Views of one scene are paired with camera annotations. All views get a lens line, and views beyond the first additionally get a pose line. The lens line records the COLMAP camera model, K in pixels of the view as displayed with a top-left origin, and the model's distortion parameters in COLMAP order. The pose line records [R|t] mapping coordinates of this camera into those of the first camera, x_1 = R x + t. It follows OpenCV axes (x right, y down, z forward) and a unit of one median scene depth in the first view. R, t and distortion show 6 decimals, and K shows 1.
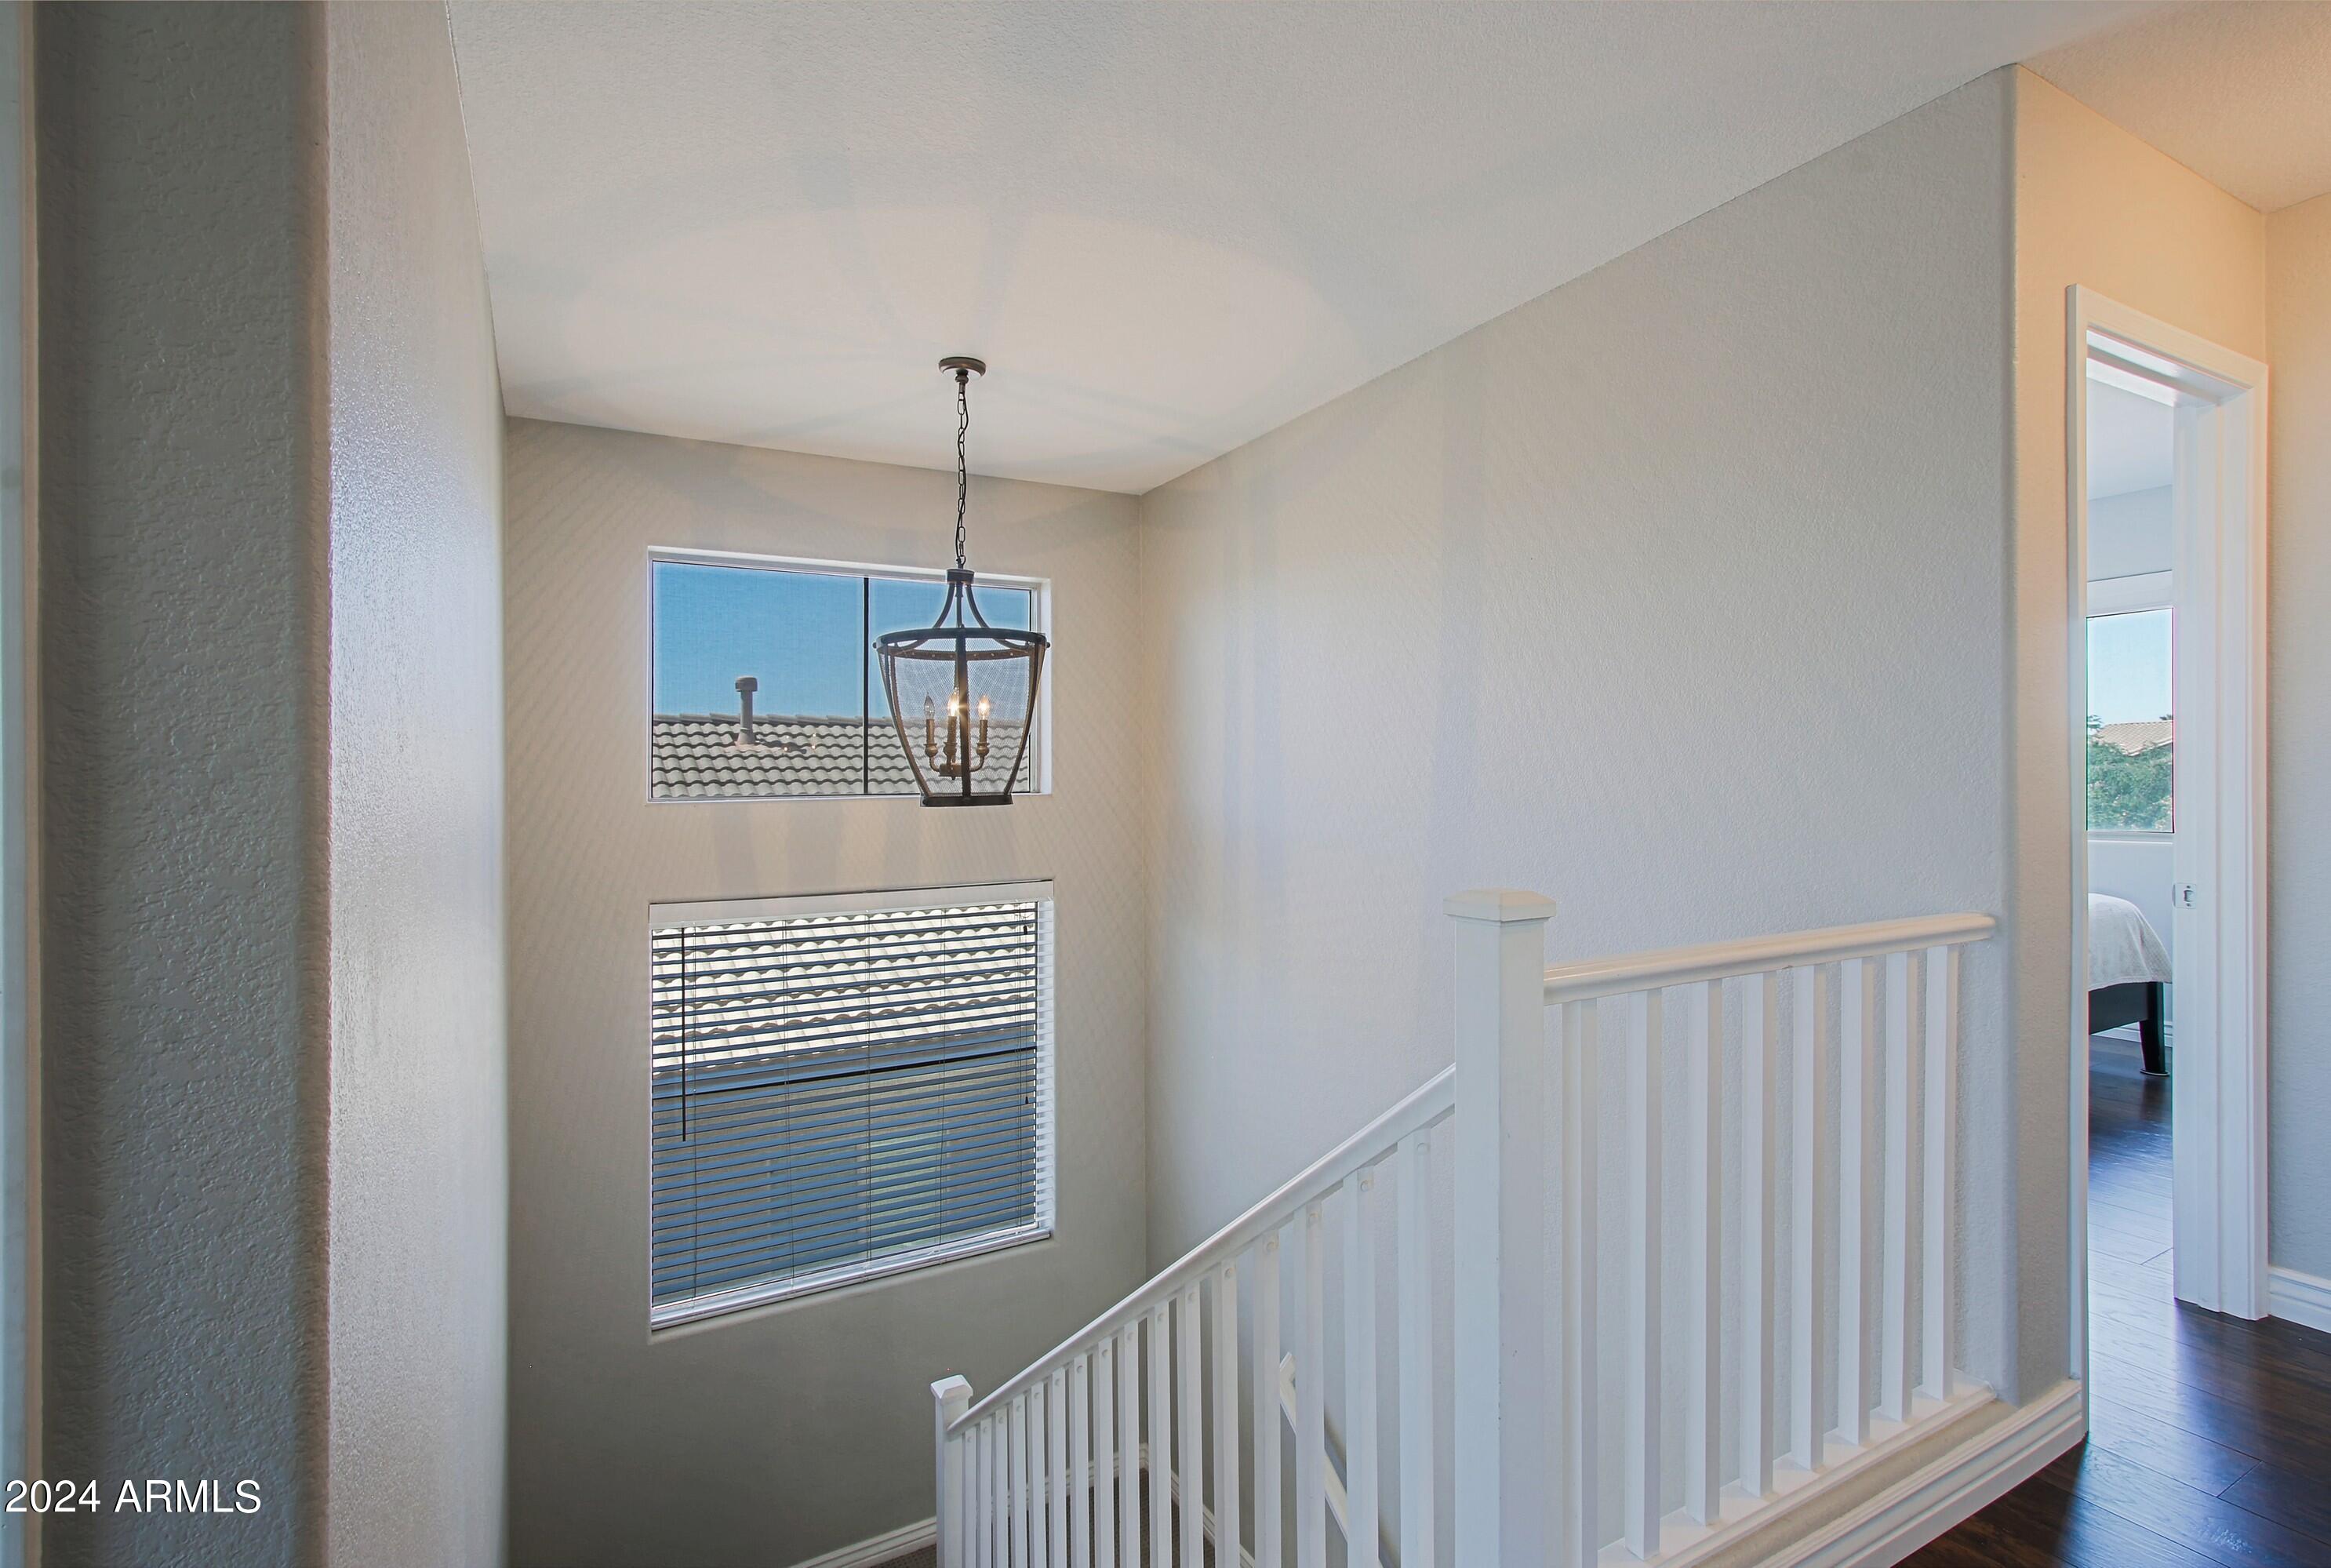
lens RADIAL K [[1083.8, 0, 1163.7], [0, 1083.8, 781.7], [0, 0, 1]] dist [-0.010407, 0.004432]
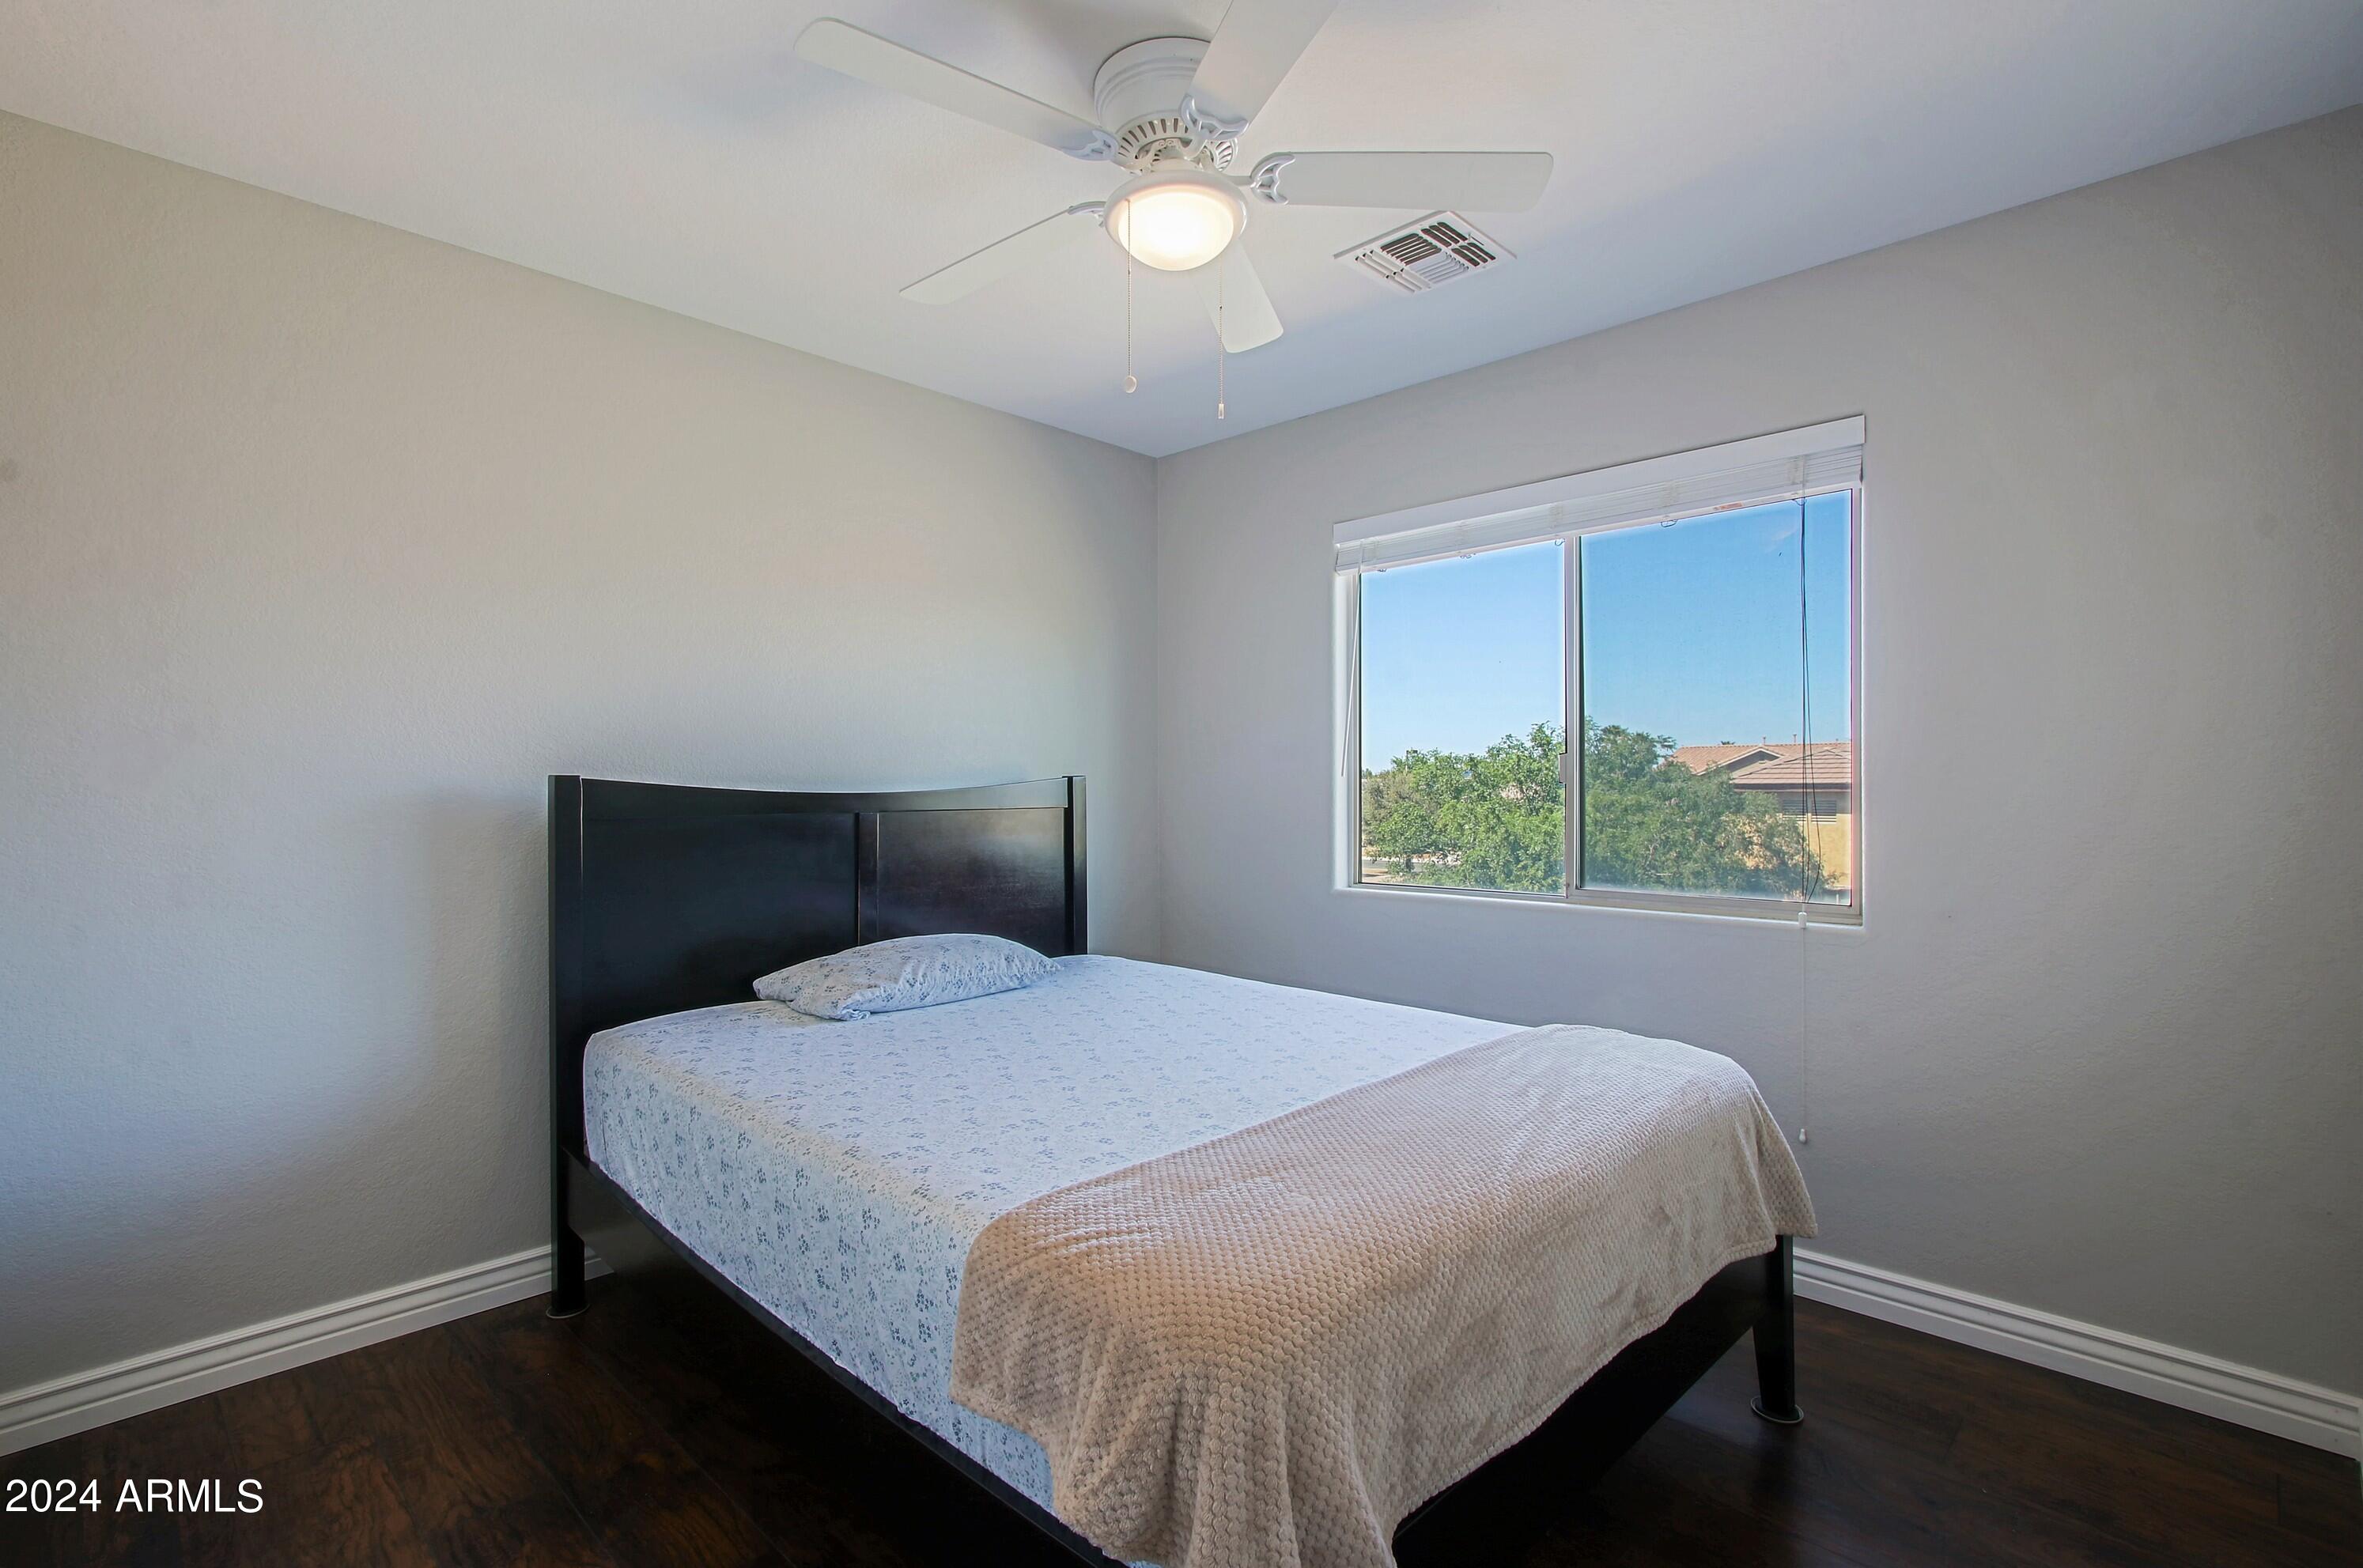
lens RADIAL K [[1098.5, 0, 1182.2], [0, 1098.5, 786.1], [0, 0, 1]] dist [-0.010407, 0.004432]
pose [[0.957020, 0.012223, 0.289763, 0.531474], [-0.011315, 0.999924, -0.004811, -0.009705], [-0.289800, 0.001325, 0.957086, 0.622193]]
